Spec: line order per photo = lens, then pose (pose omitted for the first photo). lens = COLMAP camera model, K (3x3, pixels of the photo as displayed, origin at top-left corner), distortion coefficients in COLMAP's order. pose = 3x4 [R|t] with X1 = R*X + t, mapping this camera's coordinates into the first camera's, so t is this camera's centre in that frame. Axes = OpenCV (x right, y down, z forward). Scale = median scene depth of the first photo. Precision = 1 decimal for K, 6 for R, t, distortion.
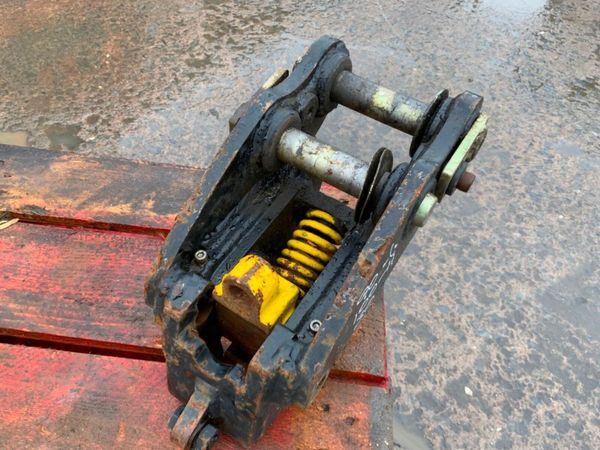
lens RADIAL K [[498.9, 0, 298.7], [0, 498.9, 229.1], [0, 0, 1]] dist [0.048877, -0.103998]
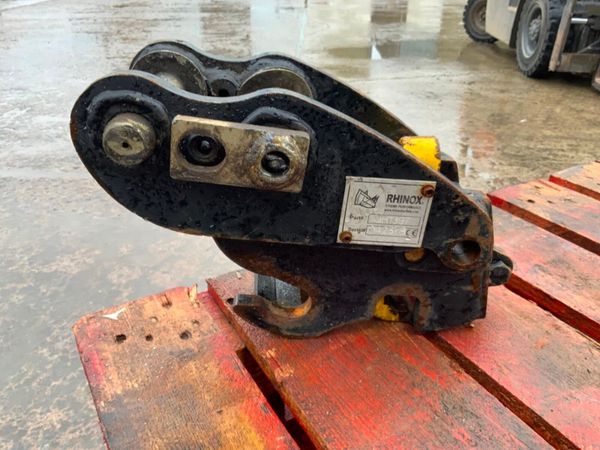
lens RADIAL K [[498.9, 0, 301.0], [0, 498.9, 225.1], [0, 0, 1]] dist [0.048877, -0.103998]
pose [[-0.578038, -0.454092, 0.677992, -0.268316], [0.587586, 0.344912, 0.731969, -0.282005], [-0.566229, 0.821484, 0.067446, 0.421140]]
